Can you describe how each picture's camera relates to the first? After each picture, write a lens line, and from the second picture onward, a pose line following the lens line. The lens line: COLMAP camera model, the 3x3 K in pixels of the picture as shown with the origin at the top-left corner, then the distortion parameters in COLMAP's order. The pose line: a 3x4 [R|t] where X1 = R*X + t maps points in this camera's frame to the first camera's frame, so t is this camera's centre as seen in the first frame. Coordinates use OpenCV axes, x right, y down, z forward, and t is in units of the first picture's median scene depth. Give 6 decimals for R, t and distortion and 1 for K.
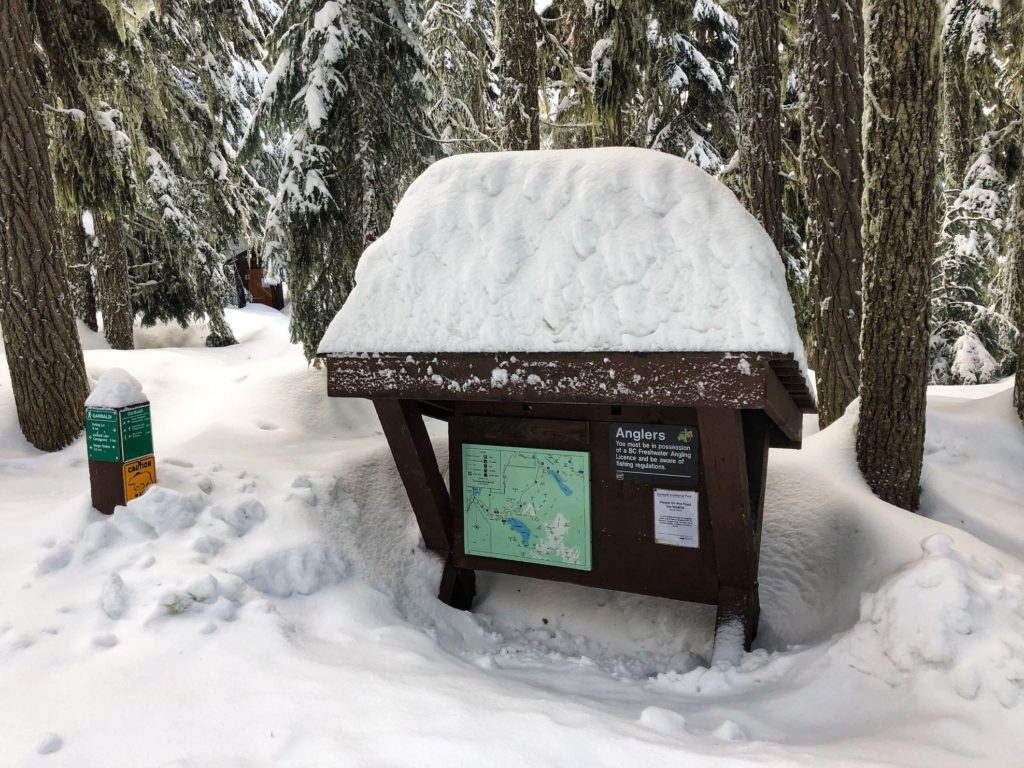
lens RADIAL K [[822.1, 0, 511.6], [0, 822.1, 382.0], [0, 0, 1]] dist [0.033976, -0.029225]
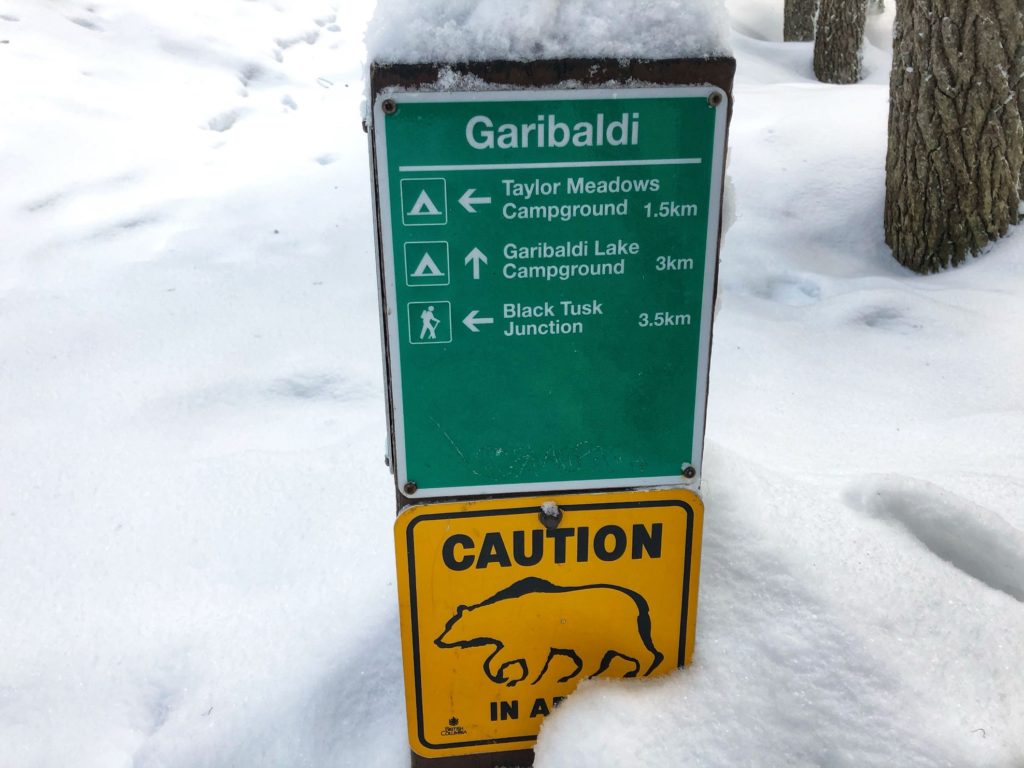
lens RADIAL K [[822.1, 0, 512.4], [0, 822.1, 380.5], [0, 0, 1]] dist [0.033976, -0.029225]
pose [[0.411257, 0.325510, -0.851417, -0.207278], [-0.115318, 0.945138, 0.305639, 0.020868], [0.904196, -0.027513, 0.426232, 0.564733]]
